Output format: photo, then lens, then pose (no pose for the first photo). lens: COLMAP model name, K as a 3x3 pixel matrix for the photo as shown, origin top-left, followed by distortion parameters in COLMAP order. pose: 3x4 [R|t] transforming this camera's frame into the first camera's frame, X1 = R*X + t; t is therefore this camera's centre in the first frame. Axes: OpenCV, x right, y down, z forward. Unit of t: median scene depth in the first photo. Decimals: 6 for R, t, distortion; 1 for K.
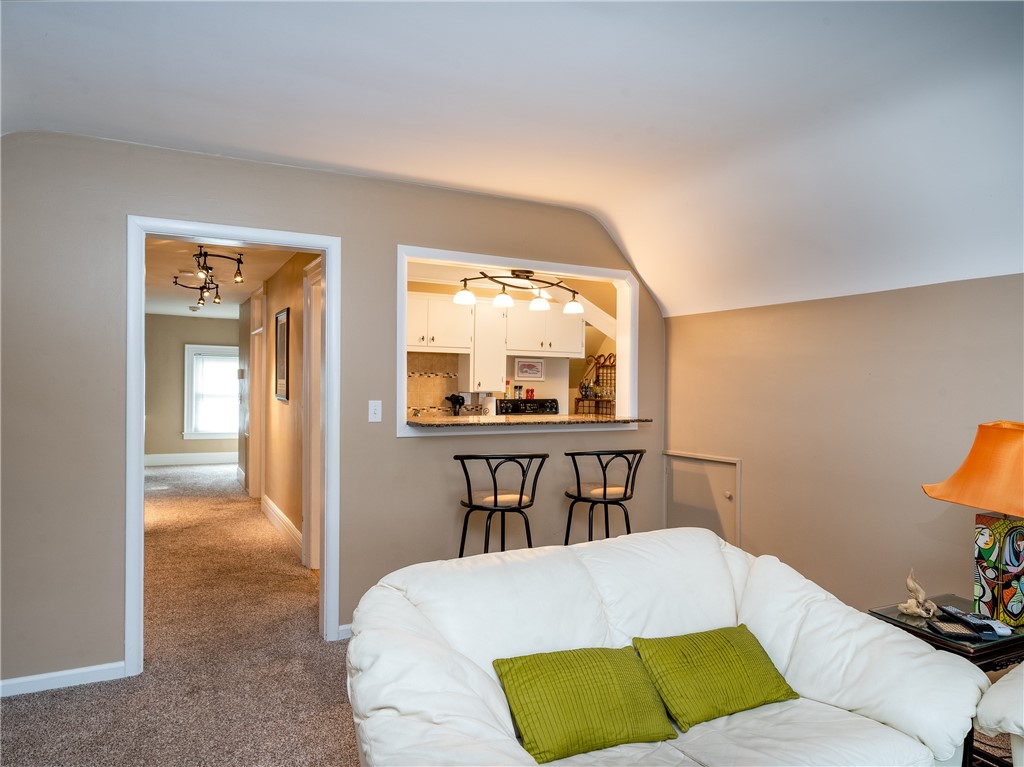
lens RADIAL K [[672.1, 0, 511.2], [0, 672.1, 384.0], [0, 0, 1]] dist [-0.002162, -0.000629]
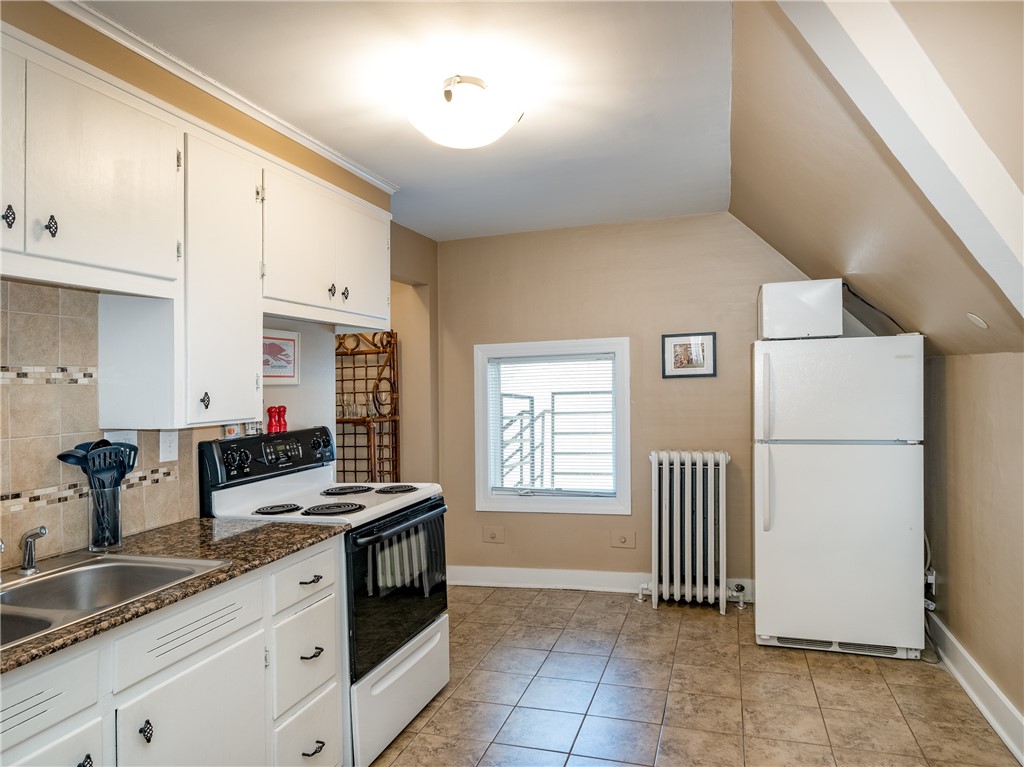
lens RADIAL K [[672.1, 0, 512.5], [0, 672.1, 382.4], [0, 0, 1]] dist [-0.002162, -0.000629]
pose [[0.709446, -0.028366, 0.704189, -0.155589], [0.027836, 0.999538, 0.012219, -0.007830], [-0.704210, 0.010932, 0.709908, 0.646578]]
